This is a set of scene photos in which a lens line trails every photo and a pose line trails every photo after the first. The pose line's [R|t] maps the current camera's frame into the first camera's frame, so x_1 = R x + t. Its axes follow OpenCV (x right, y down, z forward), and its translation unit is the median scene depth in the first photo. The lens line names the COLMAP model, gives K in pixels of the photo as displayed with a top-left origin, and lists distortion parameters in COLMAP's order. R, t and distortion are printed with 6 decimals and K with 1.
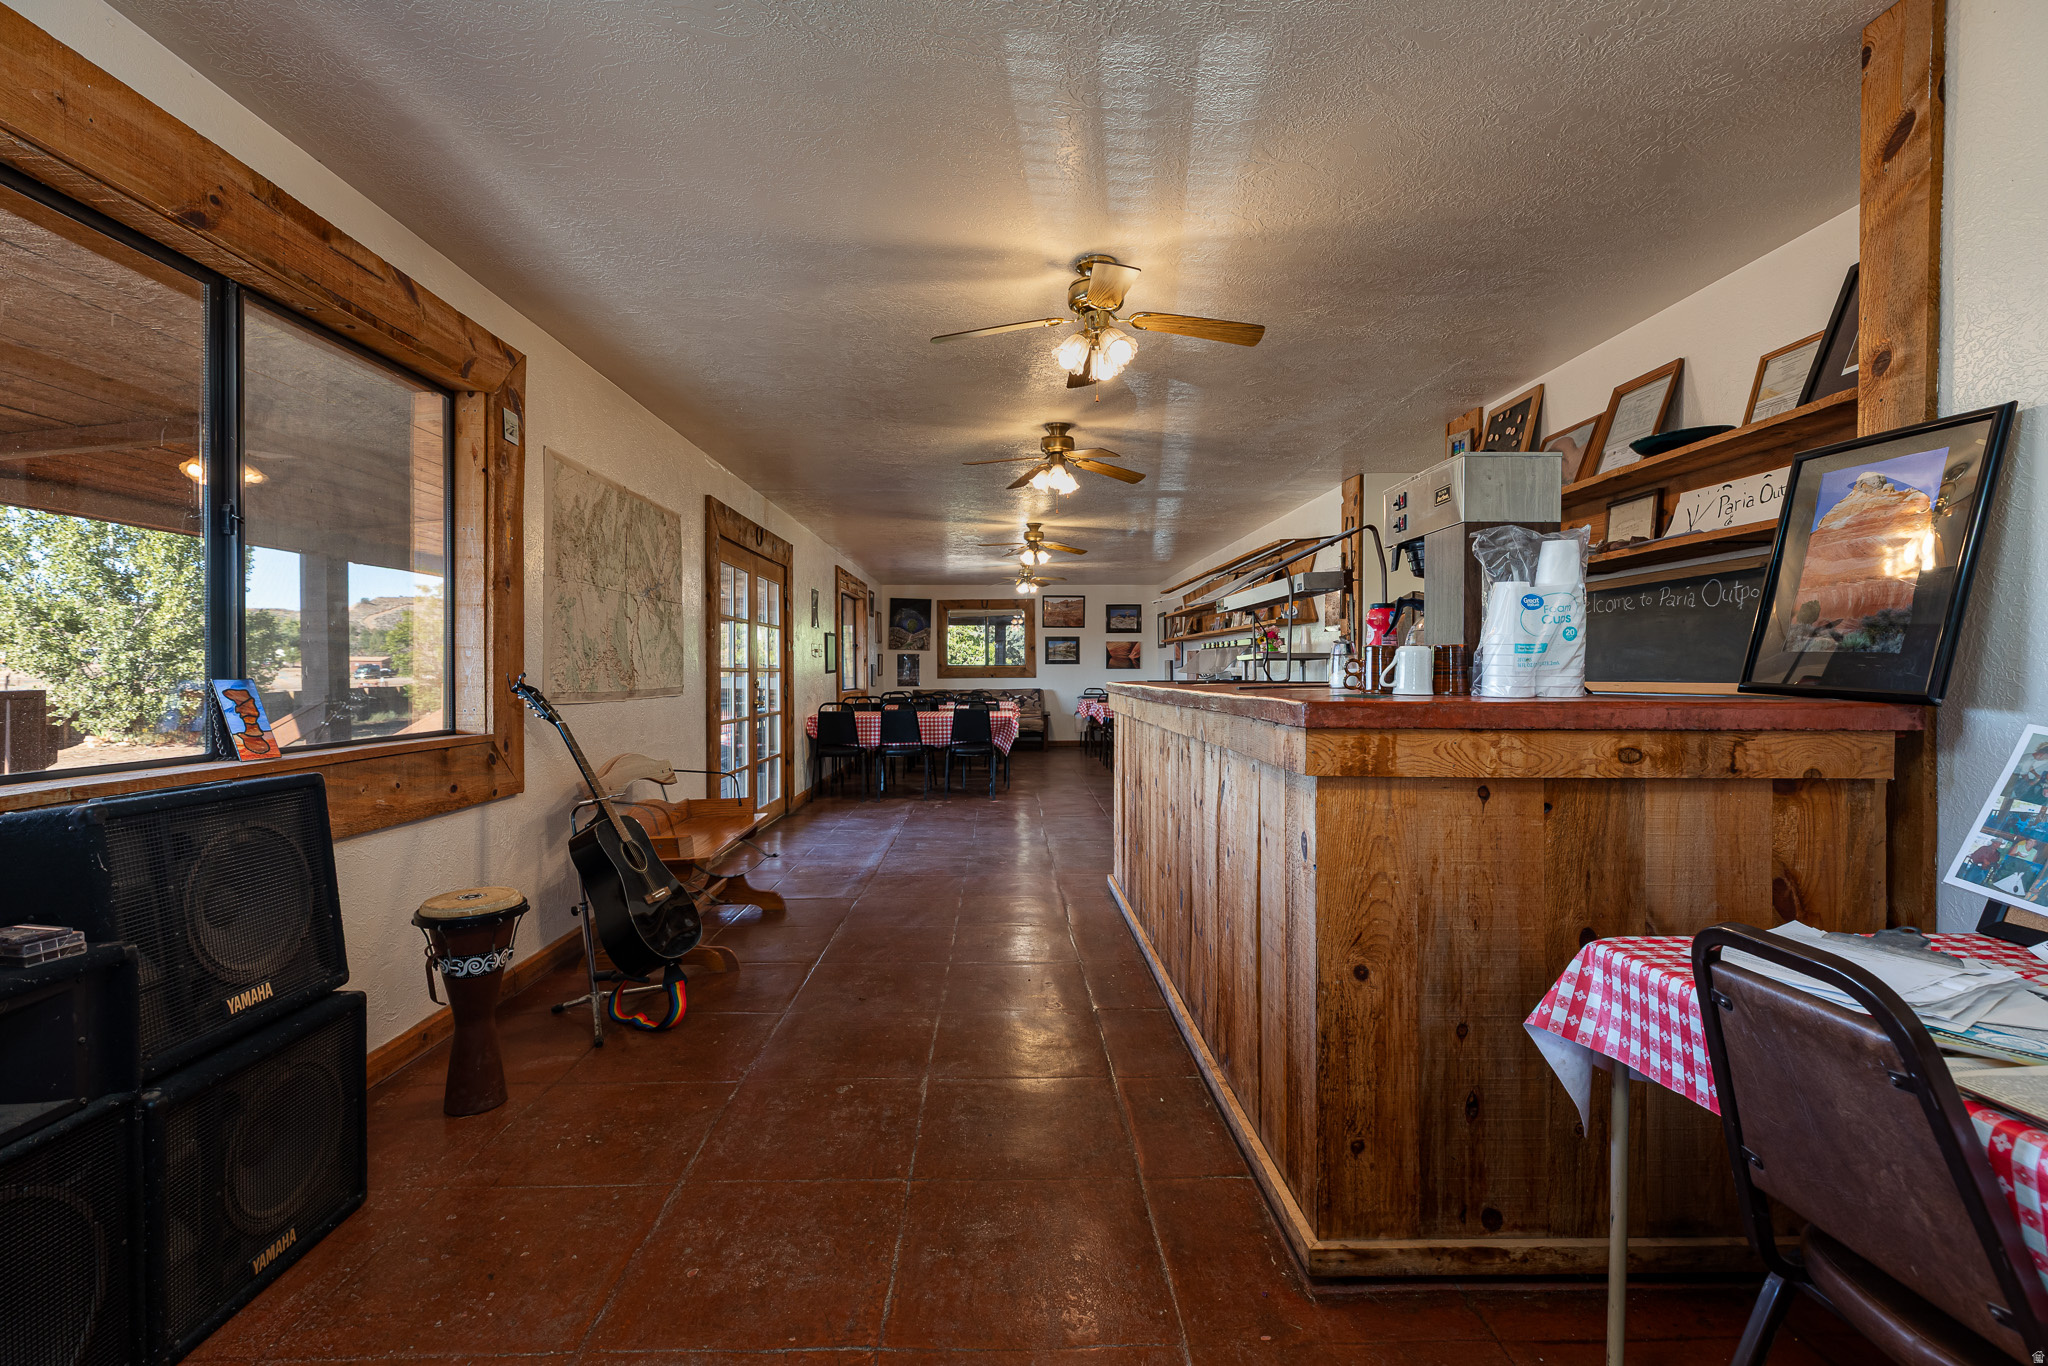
lens RADIAL K [[924.7, 0, 1023.6], [0, 924.7, 680.5], [0, 0, 1]] dist [0.003157, -0.000373]
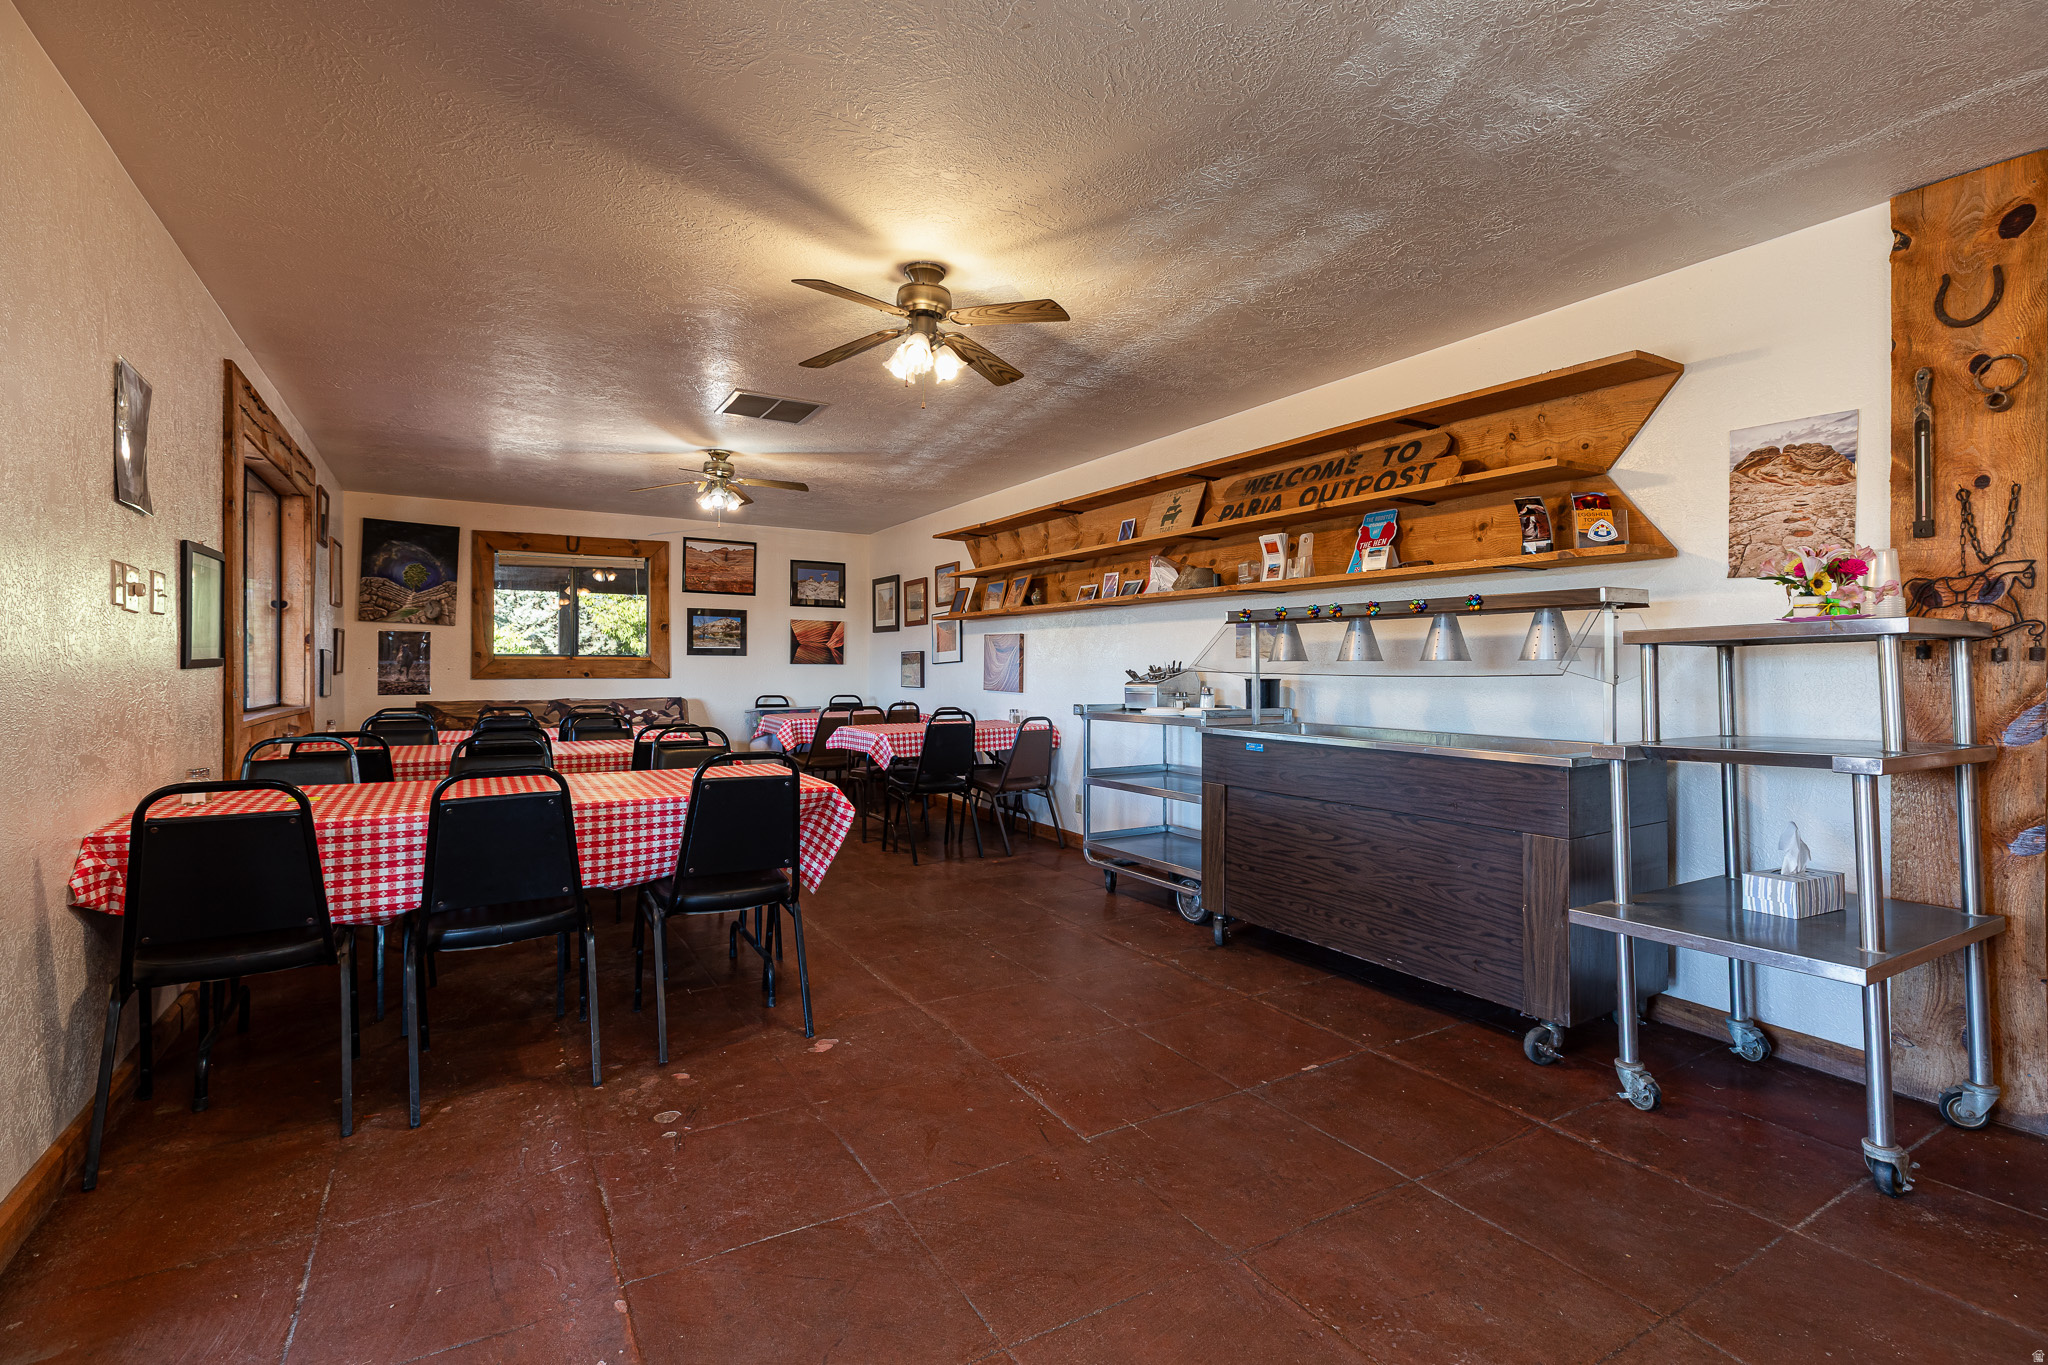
lens RADIAL K [[924.7, 0, 1015.8], [0, 924.7, 669.4], [0, 0, 1]] dist [0.003157, -0.000373]
pose [[0.873464, 0.006048, 0.486851, -0.079229], [-0.002071, 0.999960, -0.008707, -0.004084], [-0.486884, 0.006597, 0.873442, 0.390846]]
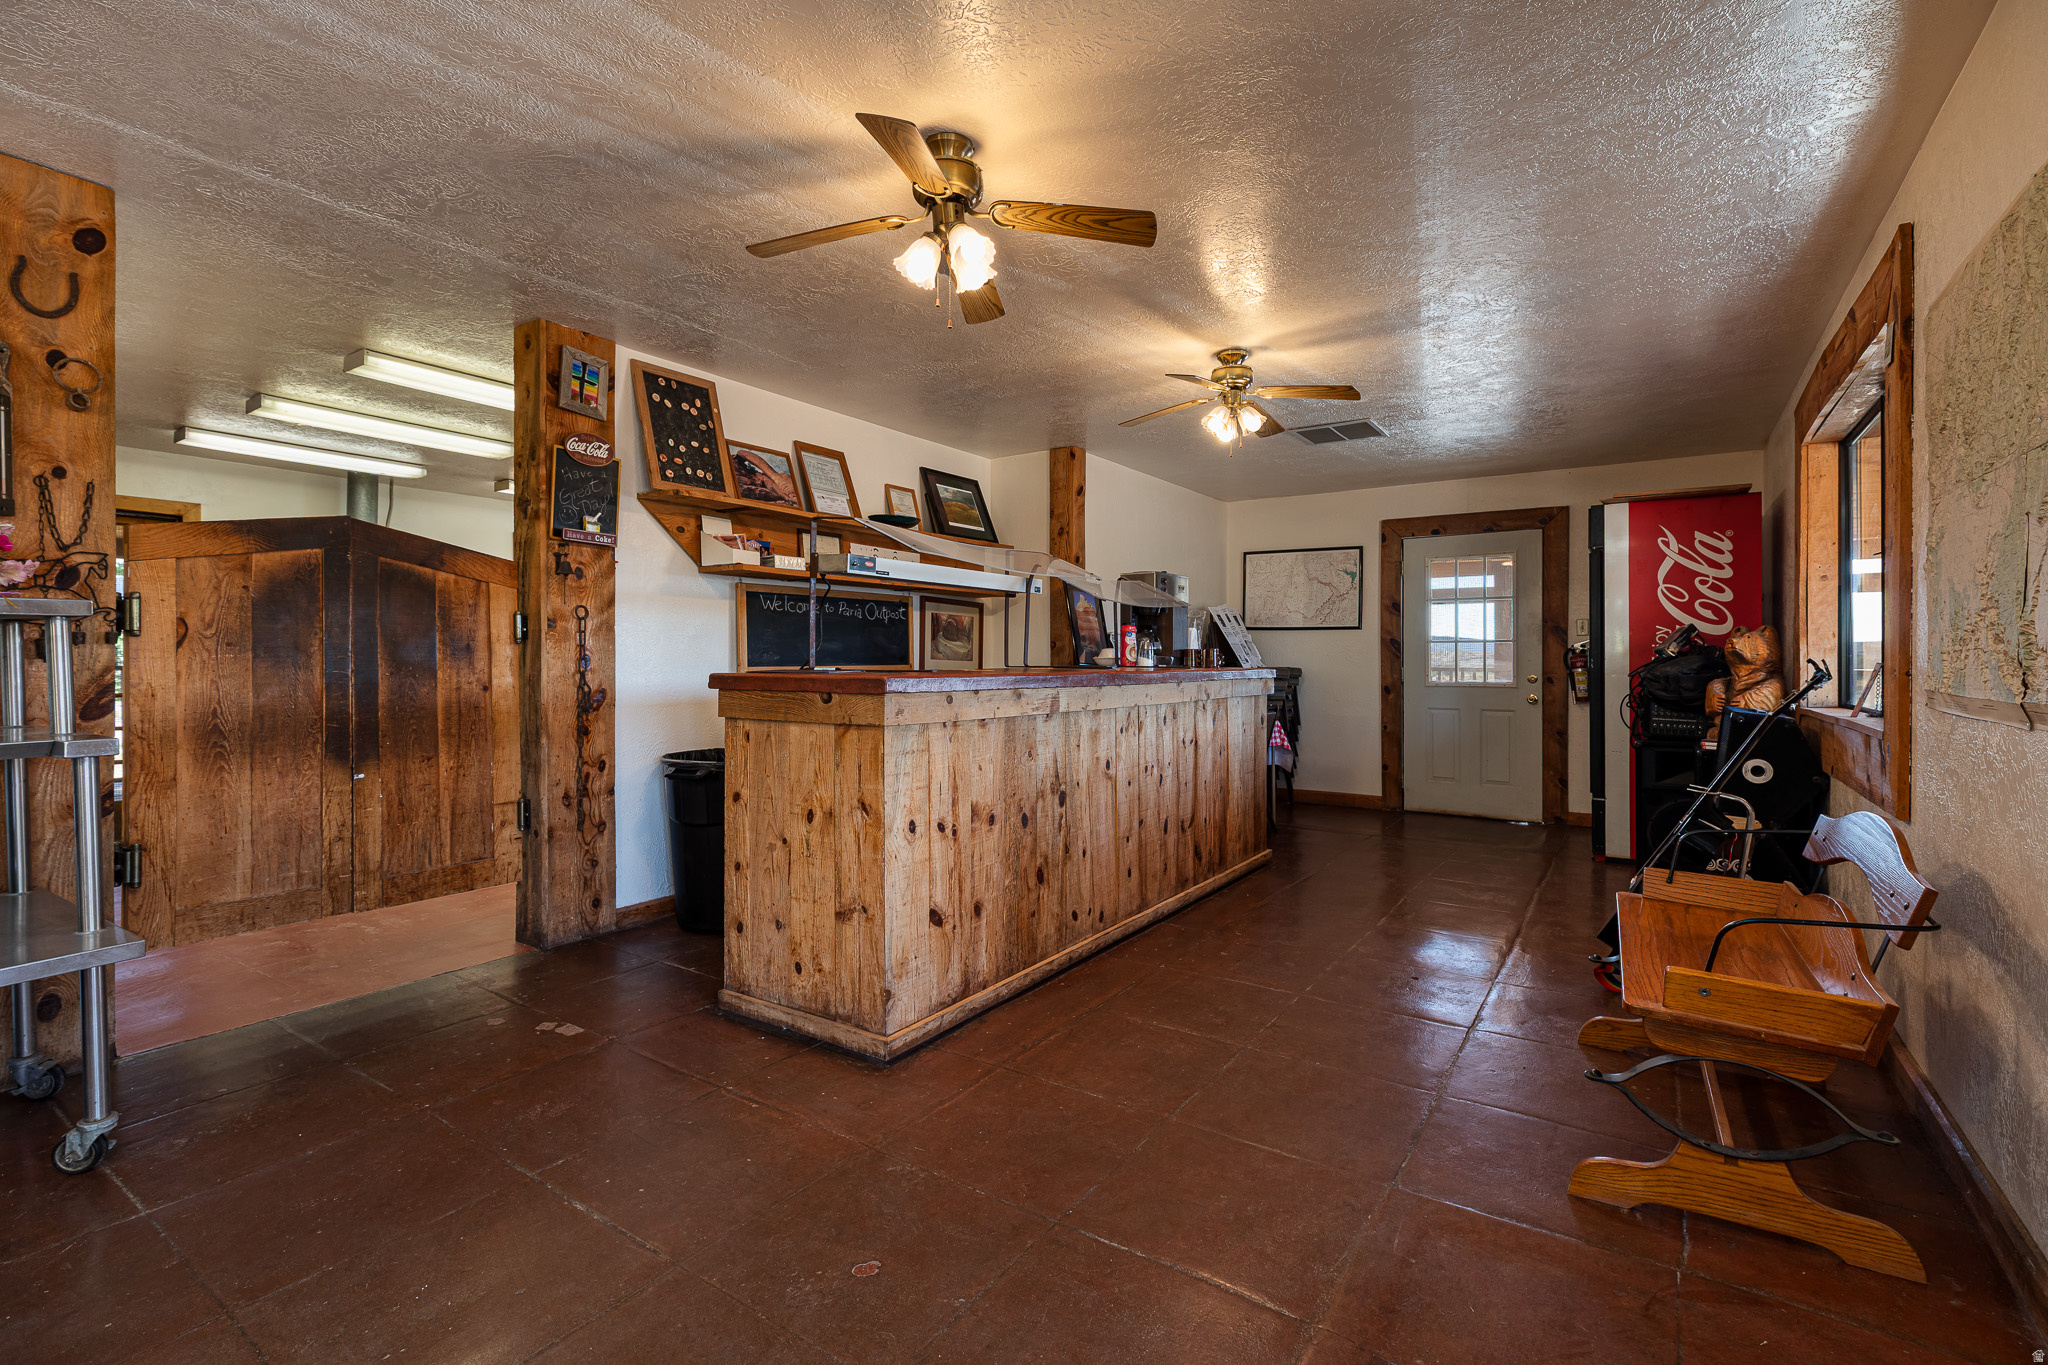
lens RADIAL K [[924.7, 0, 1022.0], [0, 924.7, 671.9], [0, 0, 1]] dist [0.003157, -0.000373]
pose [[-0.810419, -0.007013, 0.585809, -0.144041], [0.002408, 0.999880, 0.015302, -0.004883], [-0.585846, 0.013812, -0.810305, 0.759337]]
